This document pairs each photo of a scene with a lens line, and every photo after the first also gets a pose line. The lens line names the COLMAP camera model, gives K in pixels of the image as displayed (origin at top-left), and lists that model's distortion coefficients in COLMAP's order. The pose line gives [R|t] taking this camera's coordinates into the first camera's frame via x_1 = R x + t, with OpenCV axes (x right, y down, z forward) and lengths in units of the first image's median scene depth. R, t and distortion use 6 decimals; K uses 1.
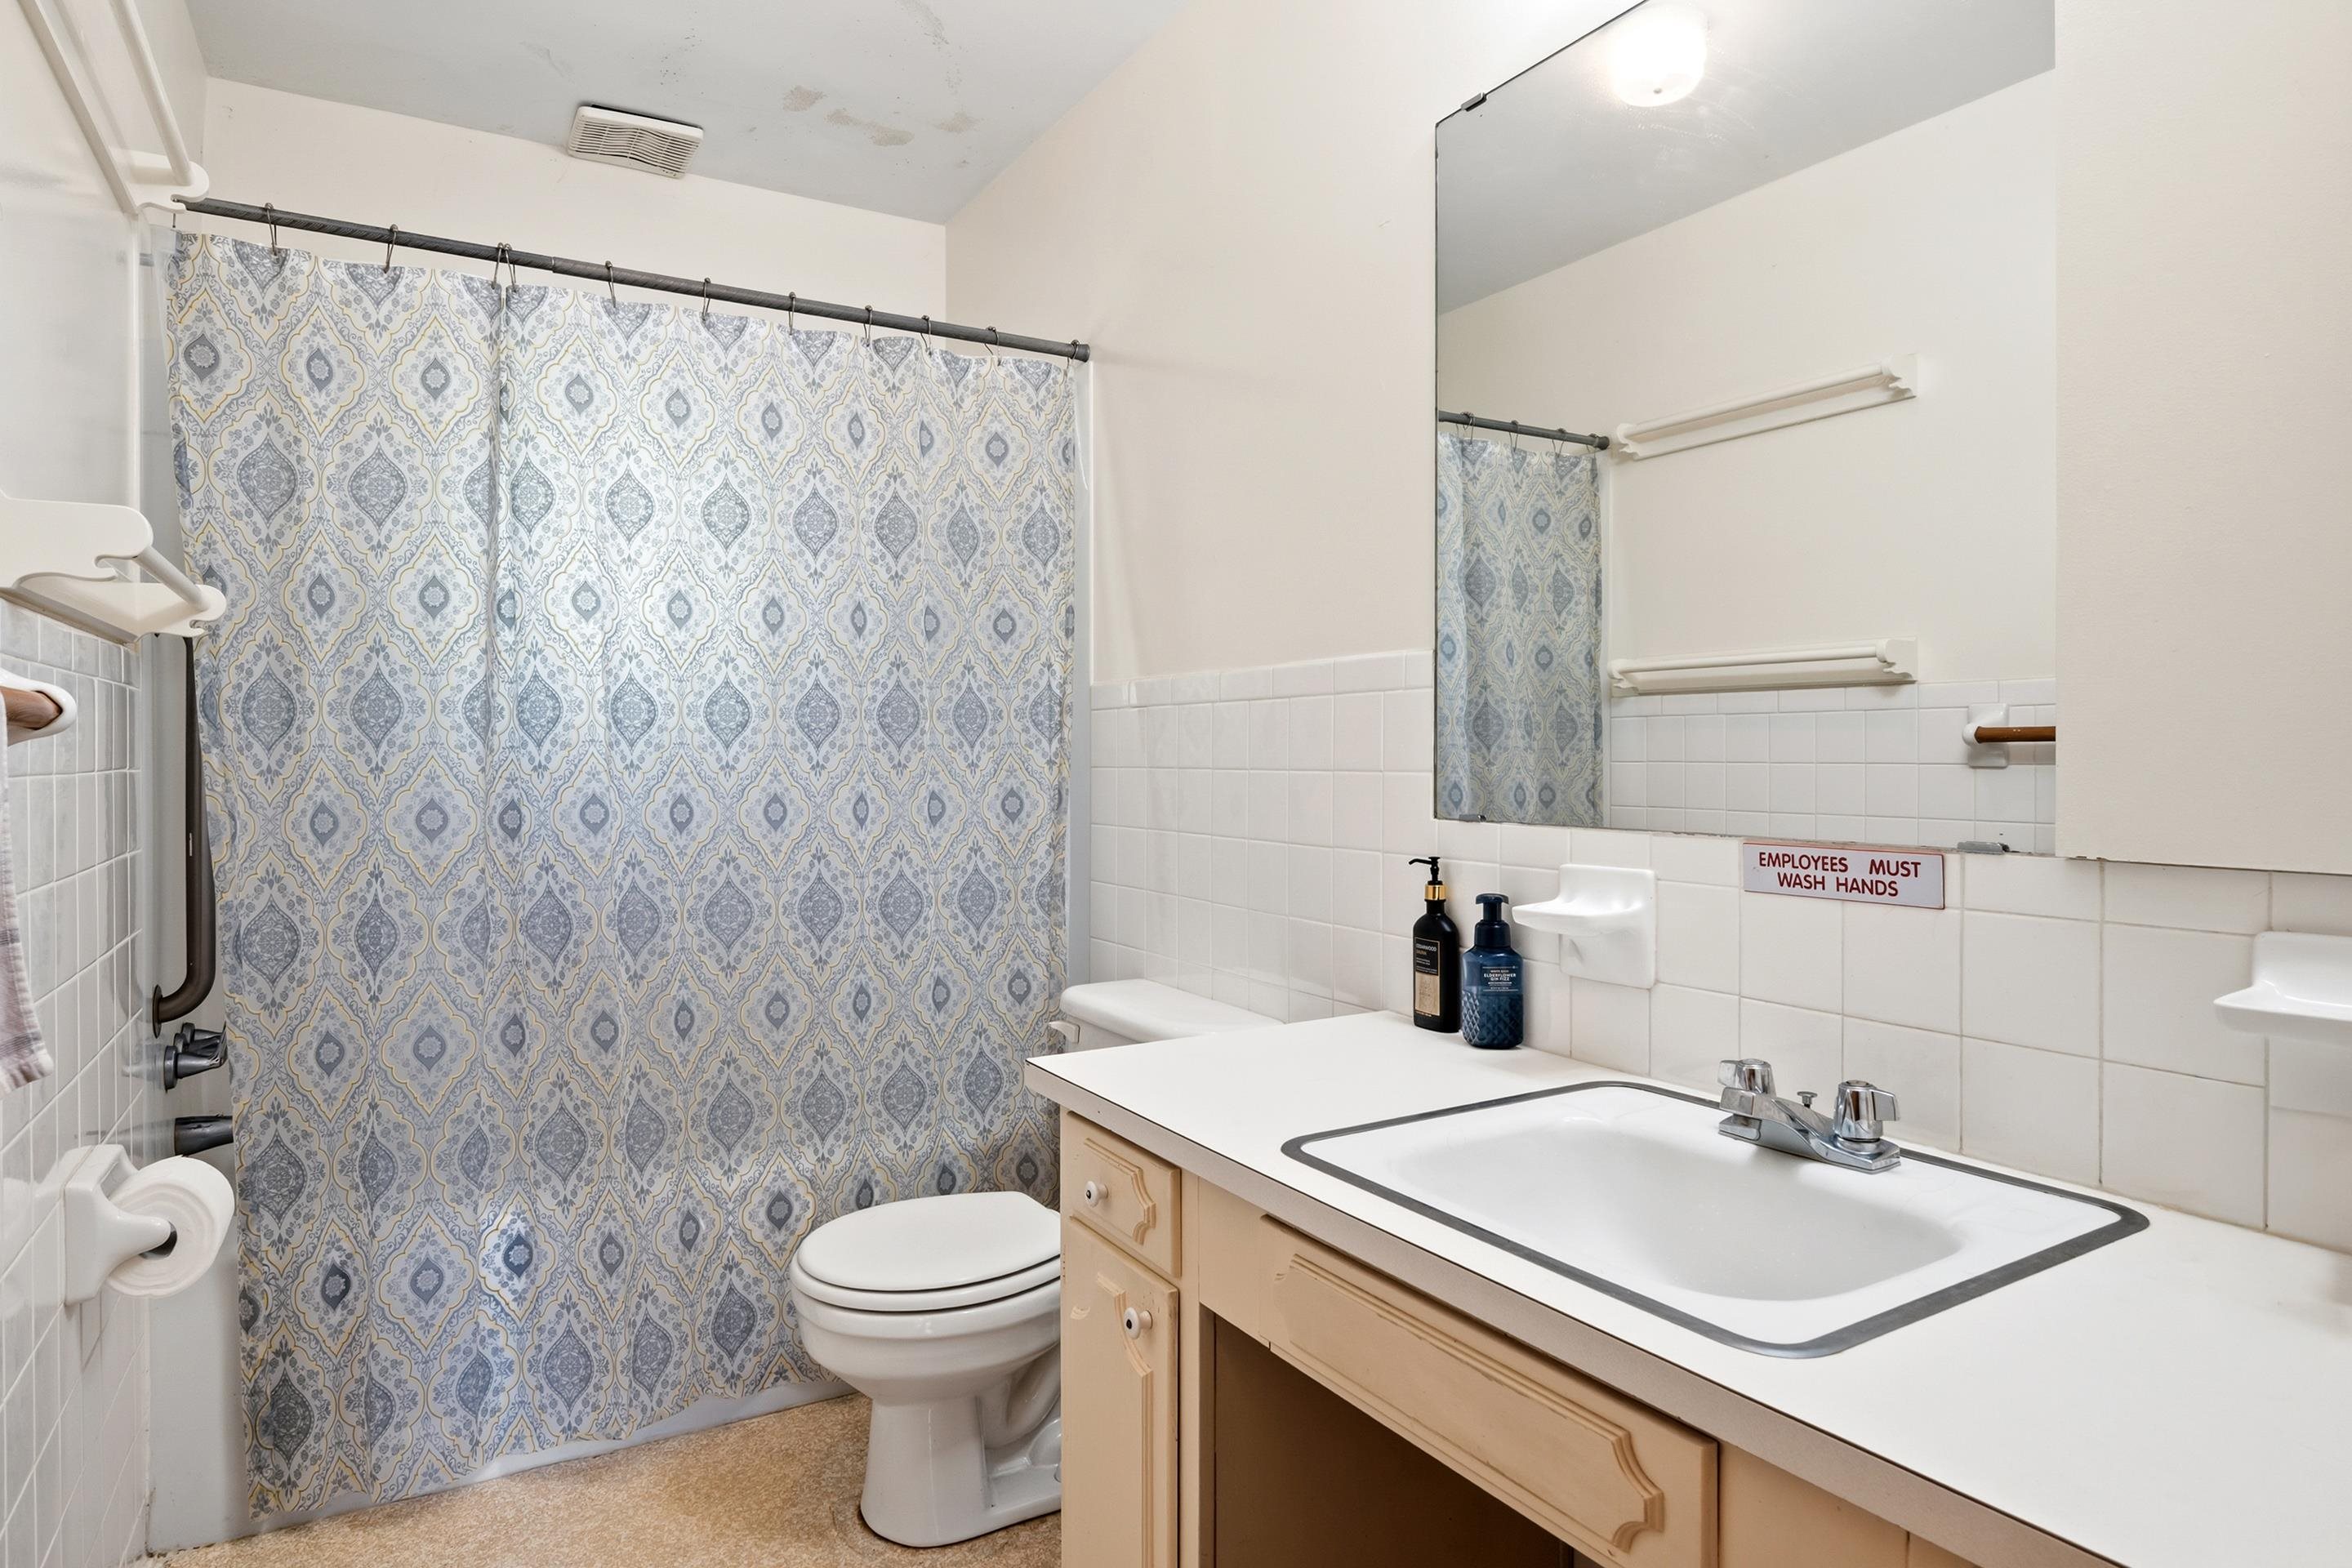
lens RADIAL K [[1336.2, 0, 1175.3], [0, 1336.2, 770.1], [0, 0, 1]] dist [-0.014804, 0.003130]
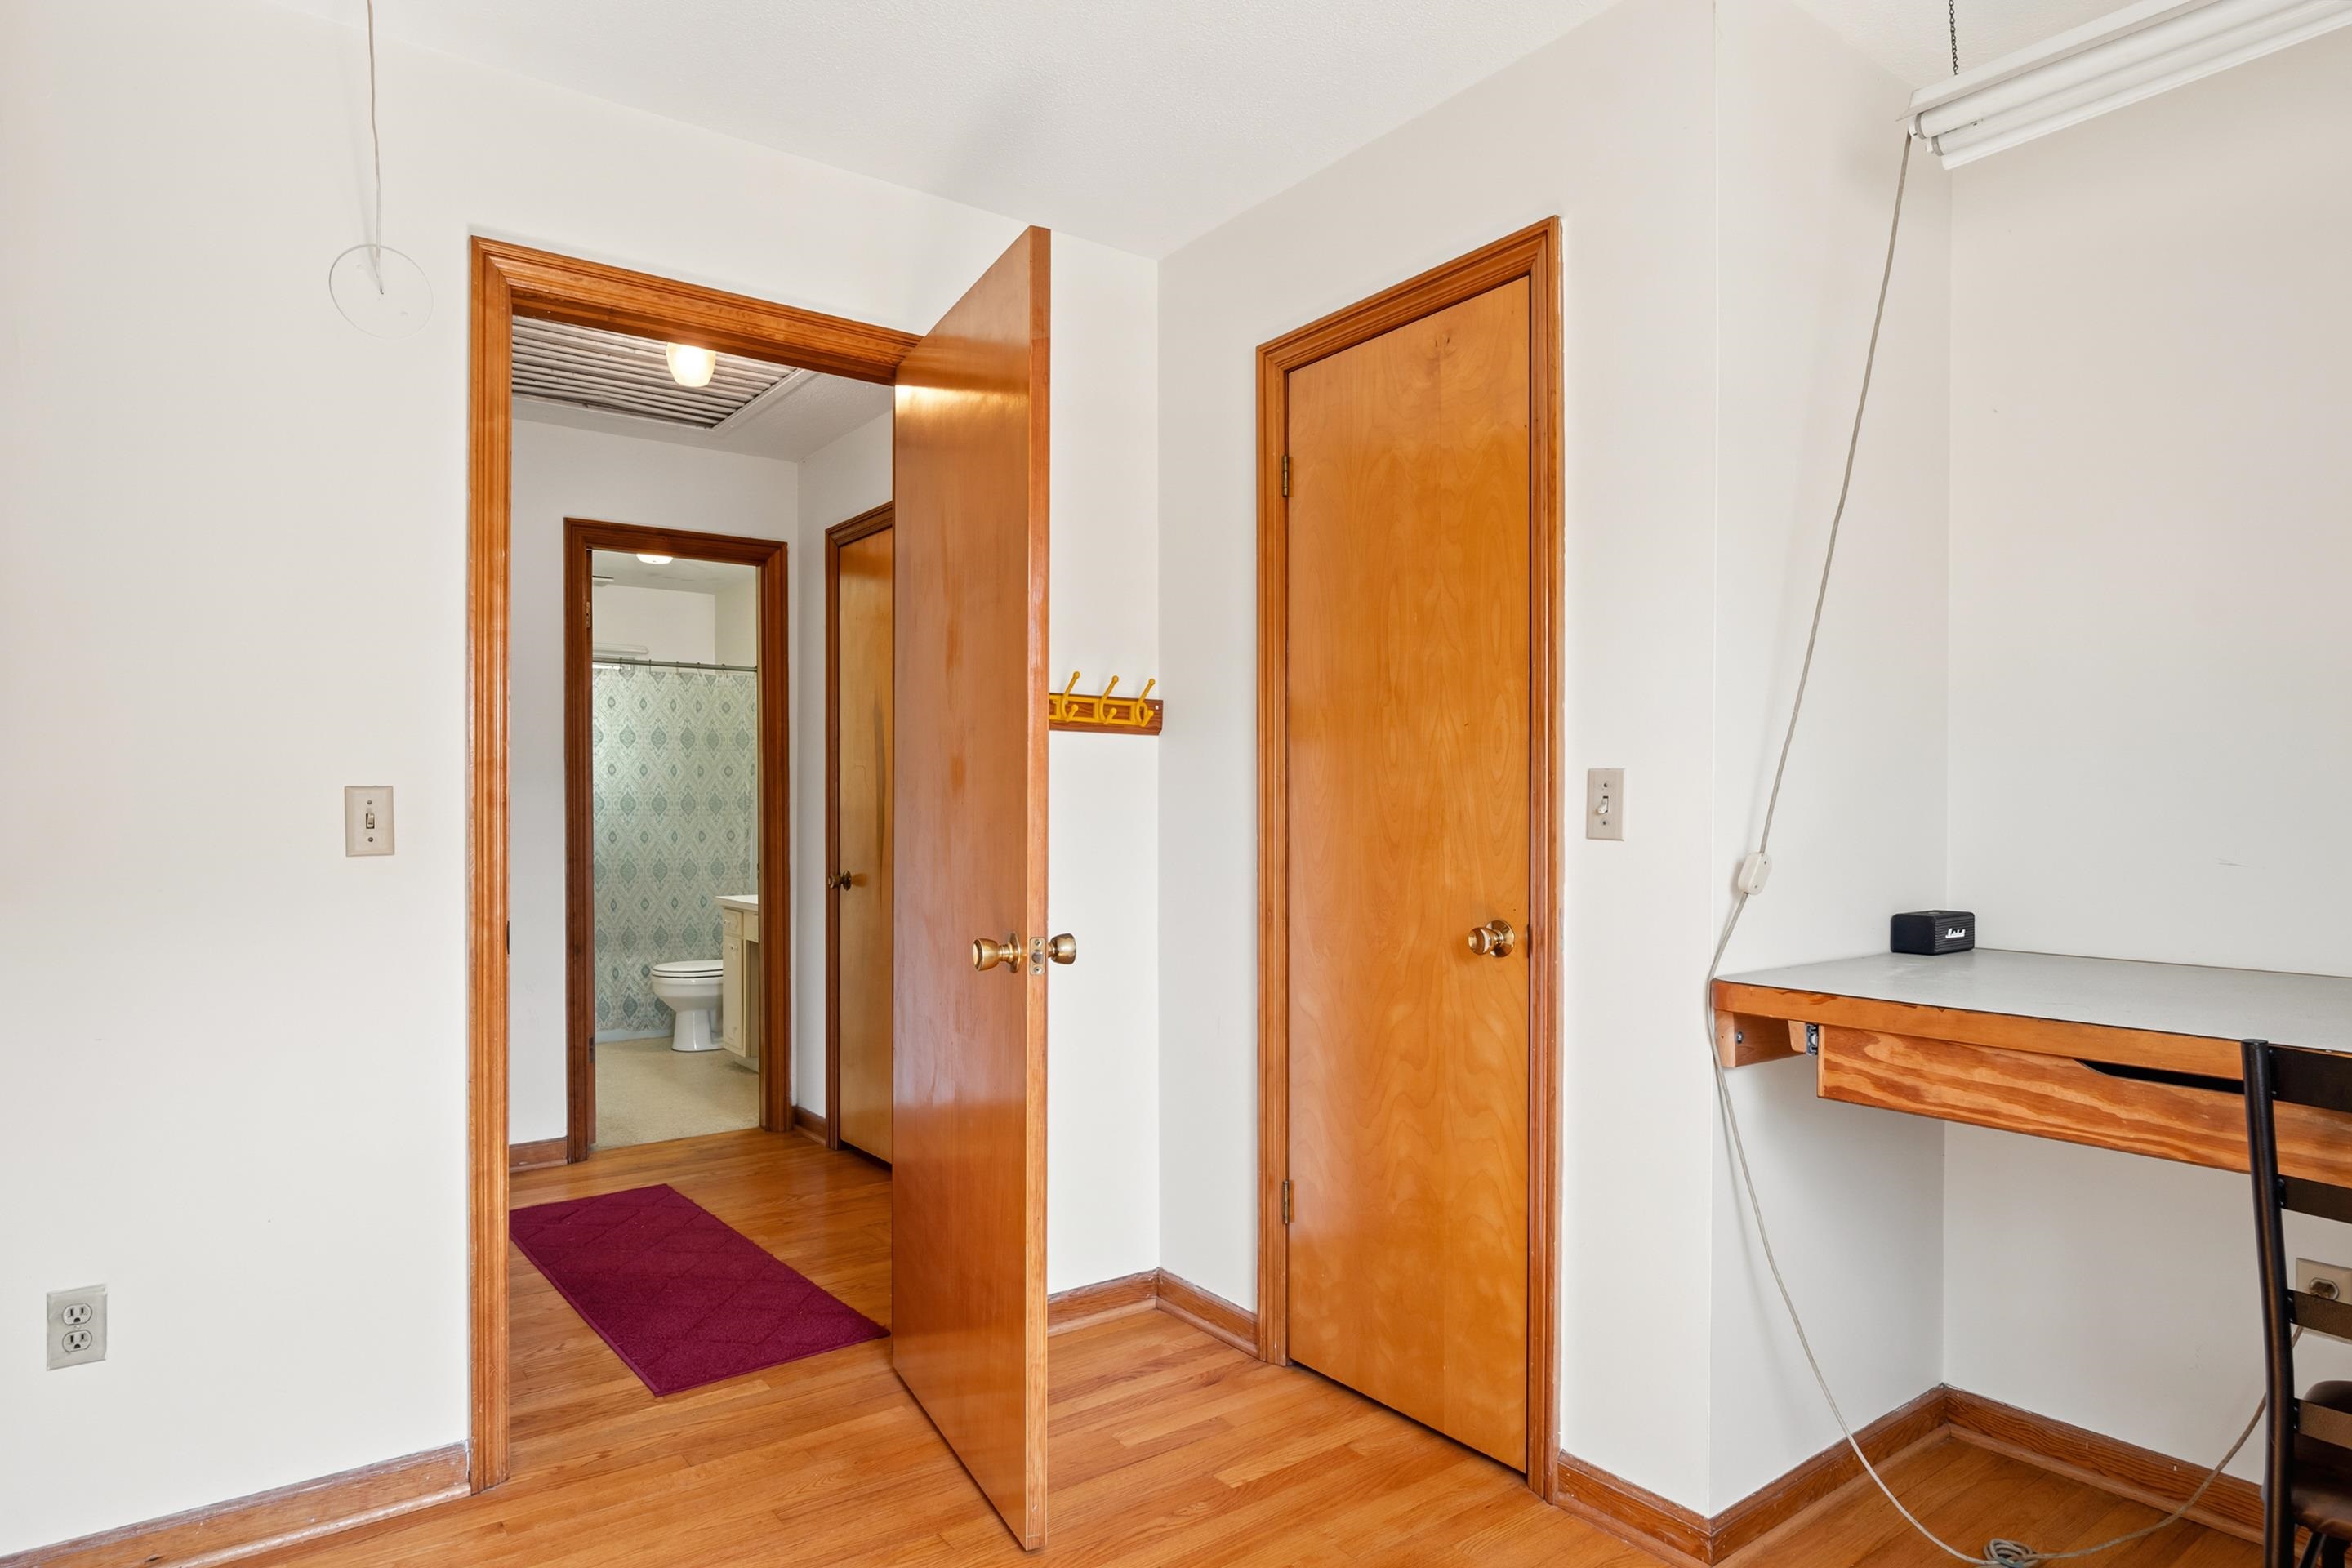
lens RADIAL K [[1336.2, 0, 1177.9], [0, 1336.2, 797.0], [0, 0, 1]] dist [-0.014804, 0.003130]
pose [[0.993710, -0.000533, 0.111982, 0.527248], [0.002031, 0.999910, -0.013263, -0.016292], [-0.111965, 0.013407, 0.993622, -2.003728]]
